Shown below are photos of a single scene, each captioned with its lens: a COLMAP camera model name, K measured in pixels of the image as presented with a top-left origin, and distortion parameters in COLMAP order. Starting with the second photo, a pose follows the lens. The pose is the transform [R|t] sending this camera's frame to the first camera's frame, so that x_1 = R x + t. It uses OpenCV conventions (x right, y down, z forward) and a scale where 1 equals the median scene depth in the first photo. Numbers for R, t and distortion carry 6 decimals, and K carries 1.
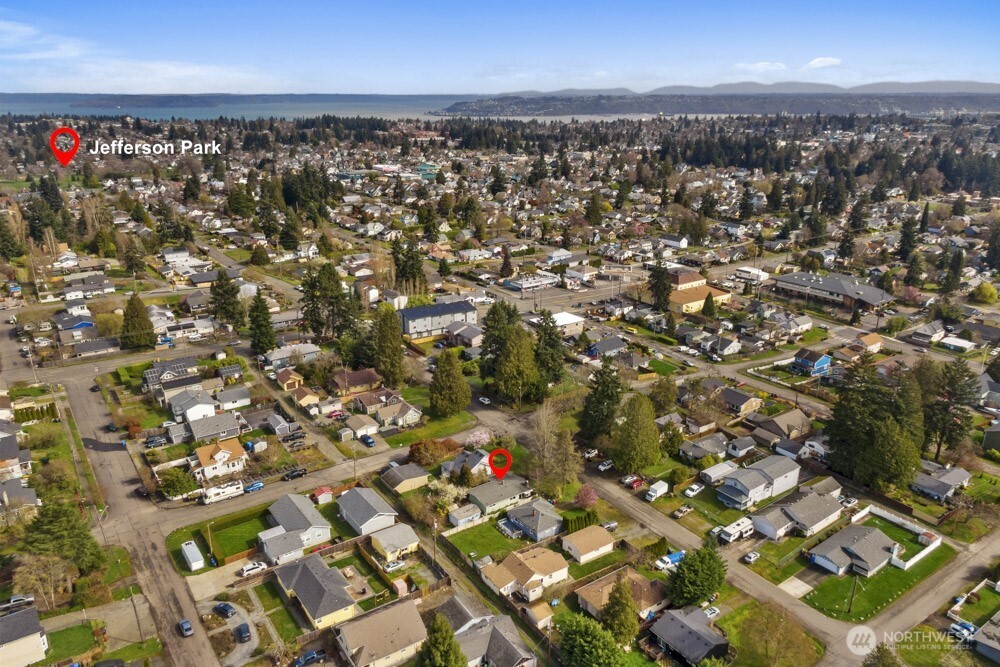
lens RADIAL K [[713.5, 0, 509.0], [0, 713.5, 329.0], [0, 0, 1]] dist [0.022956, -0.047781]
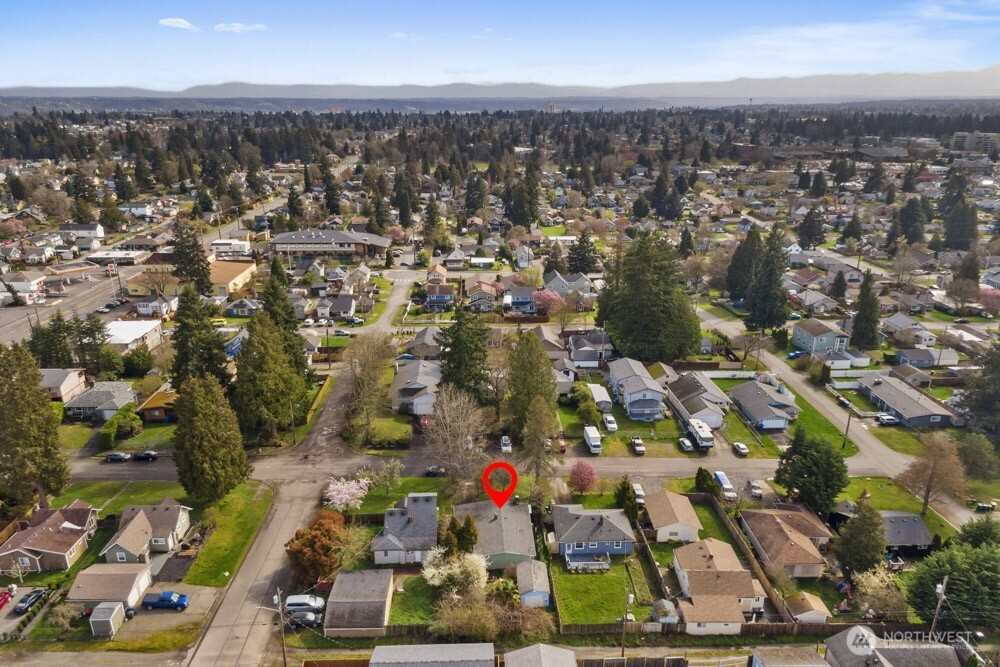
lens RADIAL K [[713.5, 0, 501.5], [0, 713.5, 339.0], [0, 0, 1]] dist [0.022956, -0.047781]
pose [[0.545549, -0.259294, 0.796958, -0.304226], [0.254327, 0.957313, 0.137370, -0.009569], [-0.798557, 0.127746, 0.588207, 0.407687]]
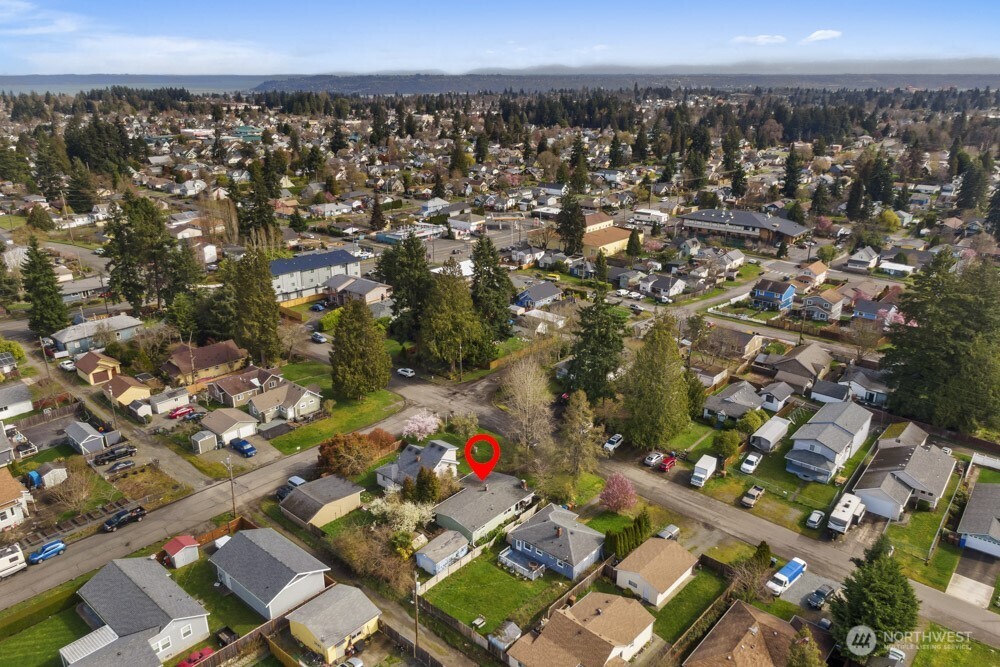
lens RADIAL K [[713.5, 0, 503.9], [0, 713.5, 334.5], [0, 0, 1]] dist [0.022956, -0.047781]
pose [[0.971988, -0.080695, 0.220742, -0.080289], [0.074237, 0.996539, 0.037411, 0.038992], [-0.222997, -0.019976, 0.974614, 0.257497]]
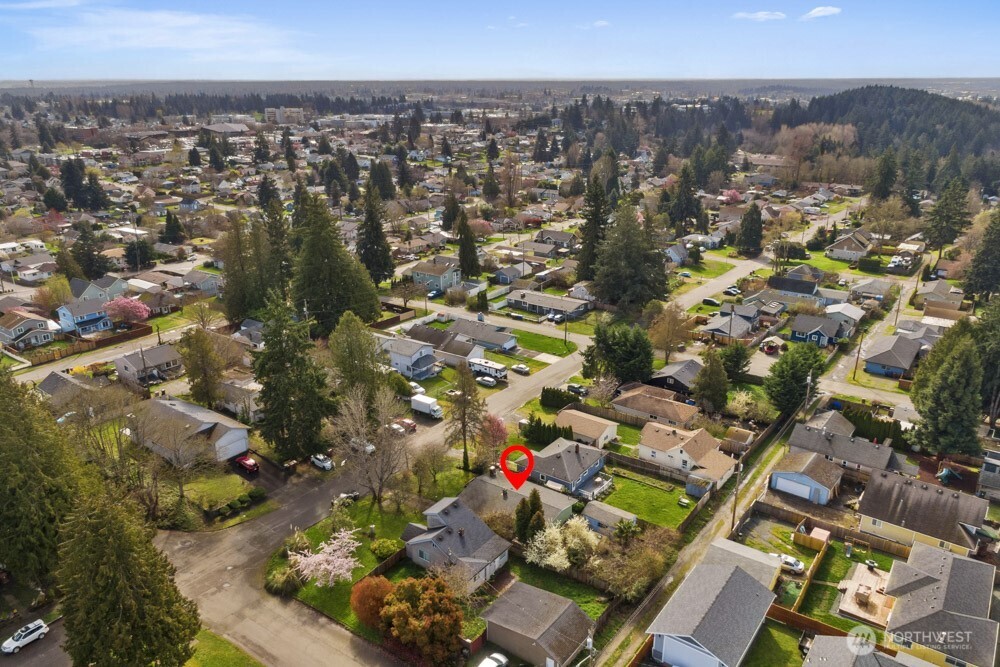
lens RADIAL K [[713.5, 0, 499.1], [0, 713.5, 334.2], [0, 0, 1]] dist [0.022956, -0.047781]
pose [[-0.329955, -0.305000, 0.893367, -0.311654], [0.289659, 0.868003, 0.403323, -0.079679], [-0.898458, 0.391850, -0.198055, 0.713006]]
